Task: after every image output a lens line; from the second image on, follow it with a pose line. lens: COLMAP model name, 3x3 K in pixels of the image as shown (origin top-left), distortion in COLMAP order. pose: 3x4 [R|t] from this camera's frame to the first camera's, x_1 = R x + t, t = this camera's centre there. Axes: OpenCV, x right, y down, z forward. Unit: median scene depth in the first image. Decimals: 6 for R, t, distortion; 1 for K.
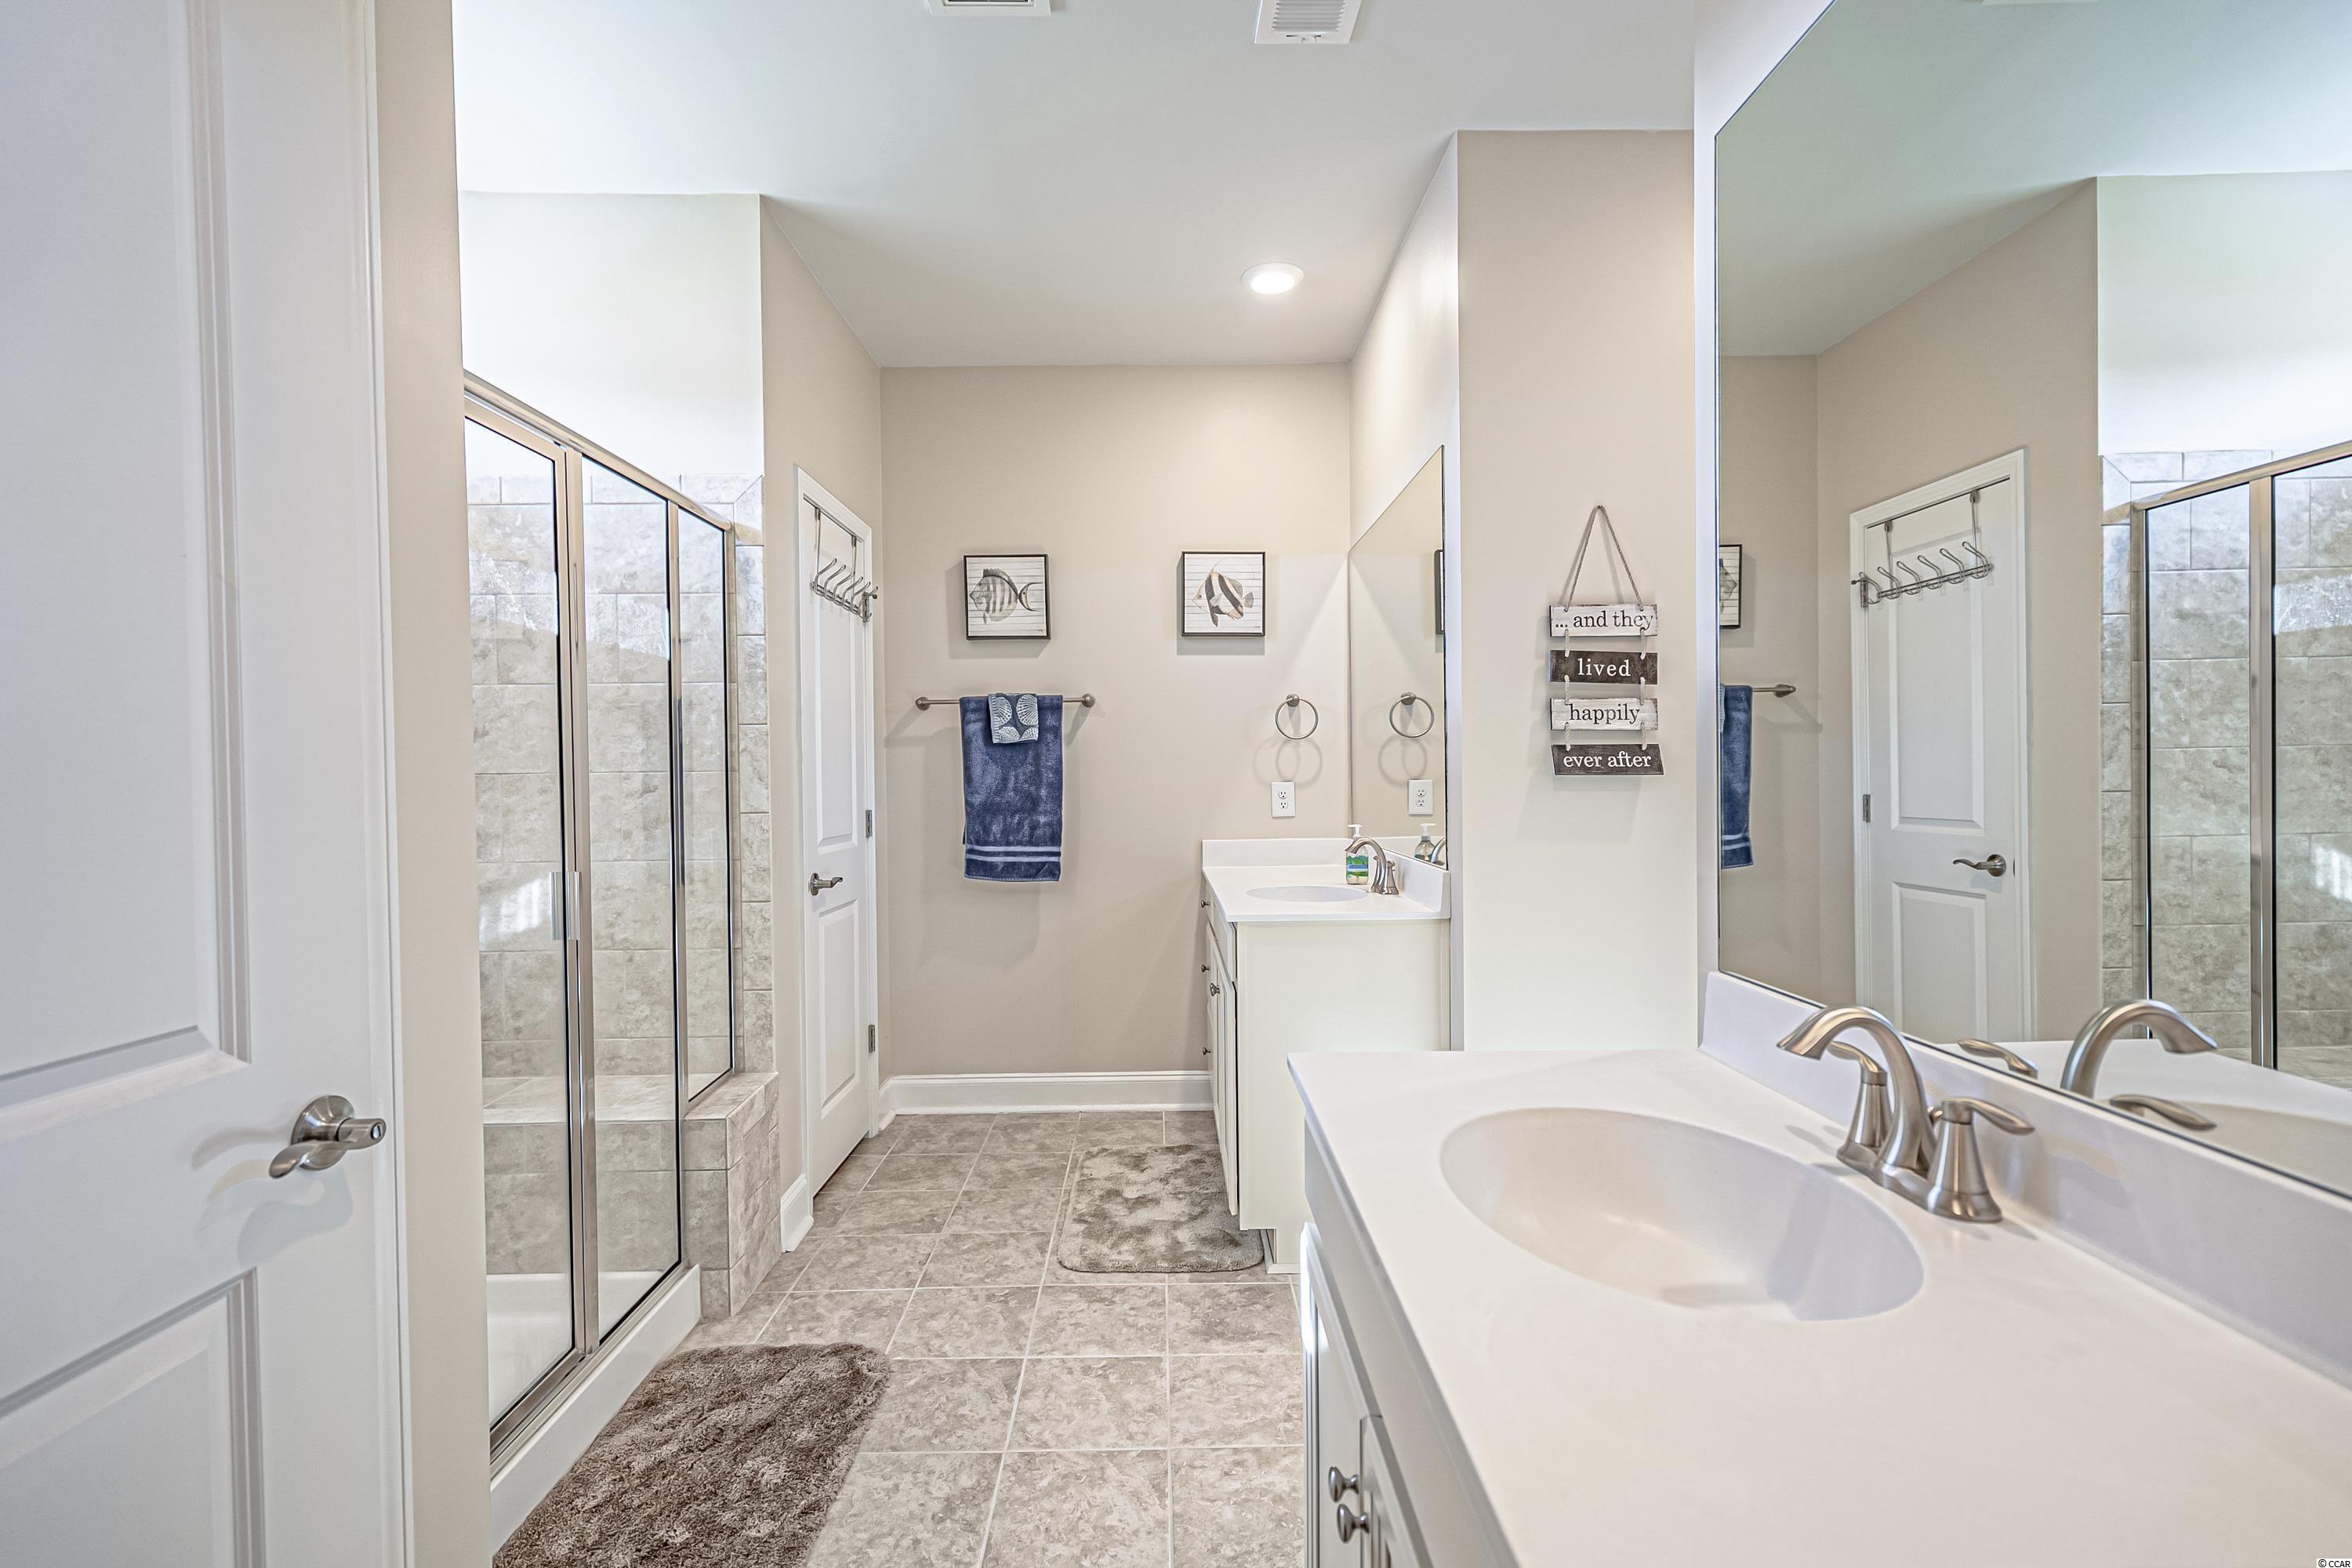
lens RADIAL K [[1057.6, 0, 1168.6], [0, 1057.6, 781.5], [0, 0, 1]] dist [0.008770, -0.000127]
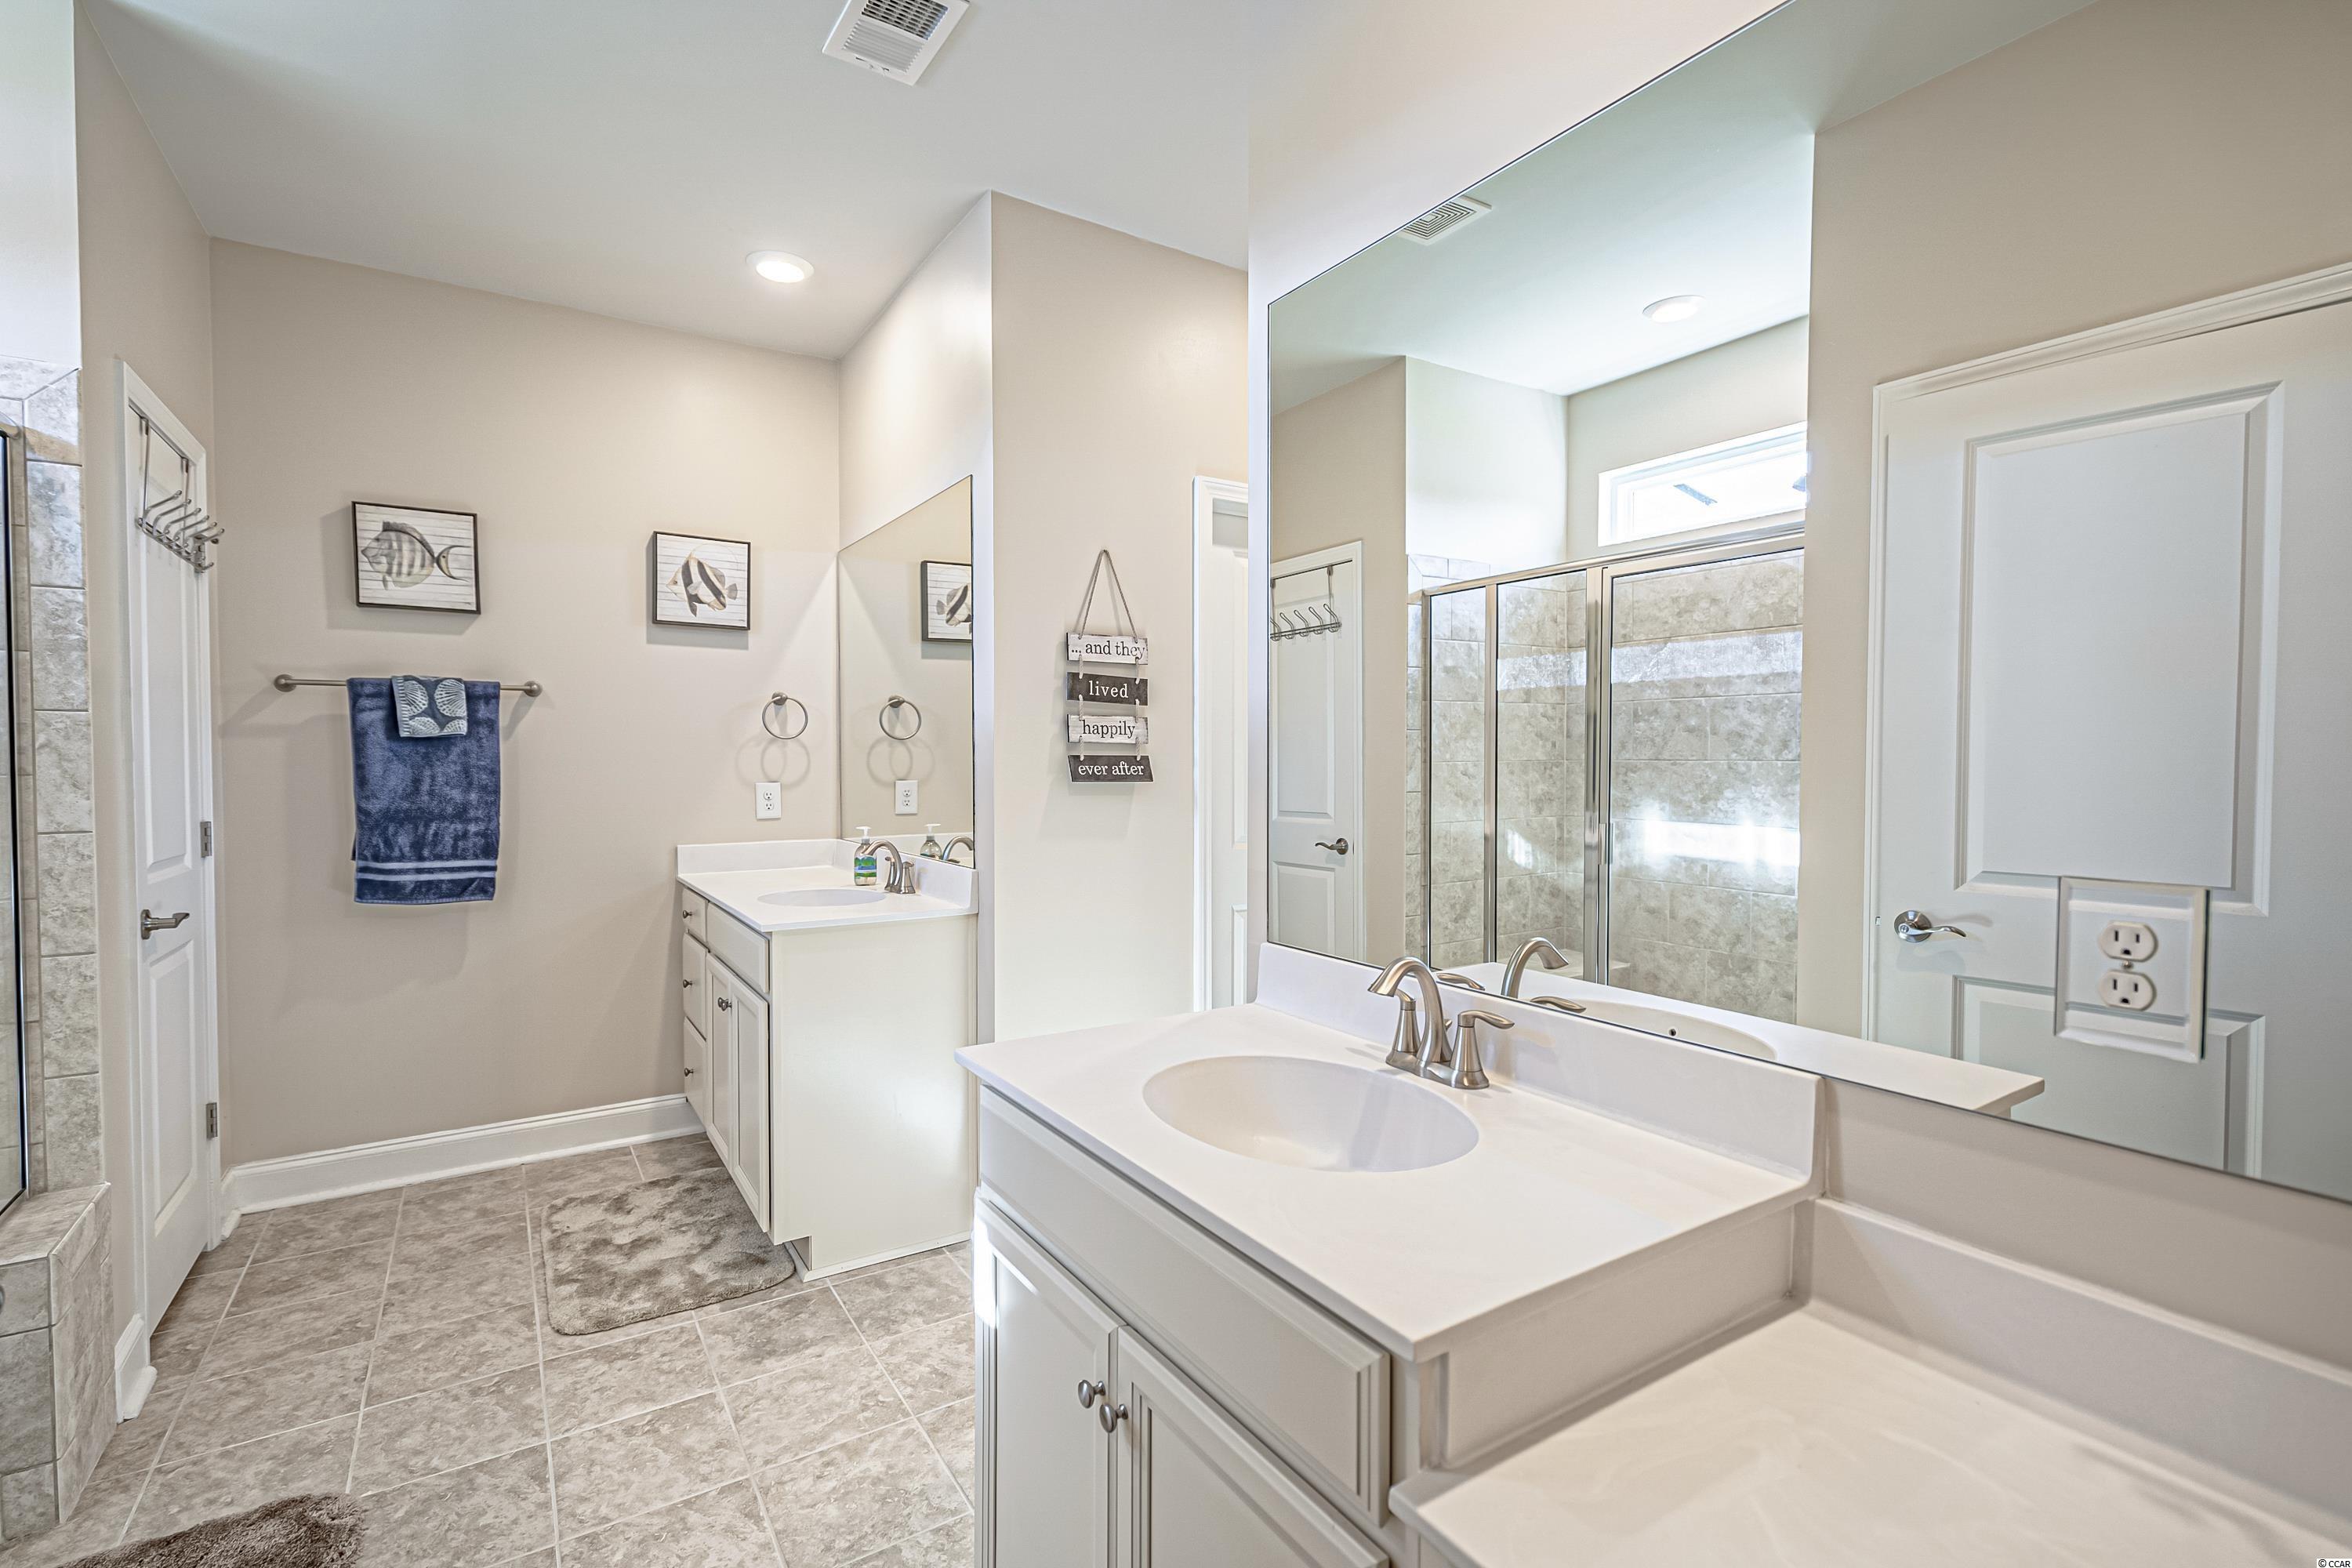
lens RADIAL K [[1056.0, 0, 1172.9], [0, 1056.0, 781.0], [0, 0, 1]] dist [0.008910, -0.003538]
pose [[0.844400, -0.000206, 0.535714, -0.137217], [-0.004319, 0.999965, 0.007192, -0.013938], [-0.535696, -0.008387, 0.844369, -0.019471]]
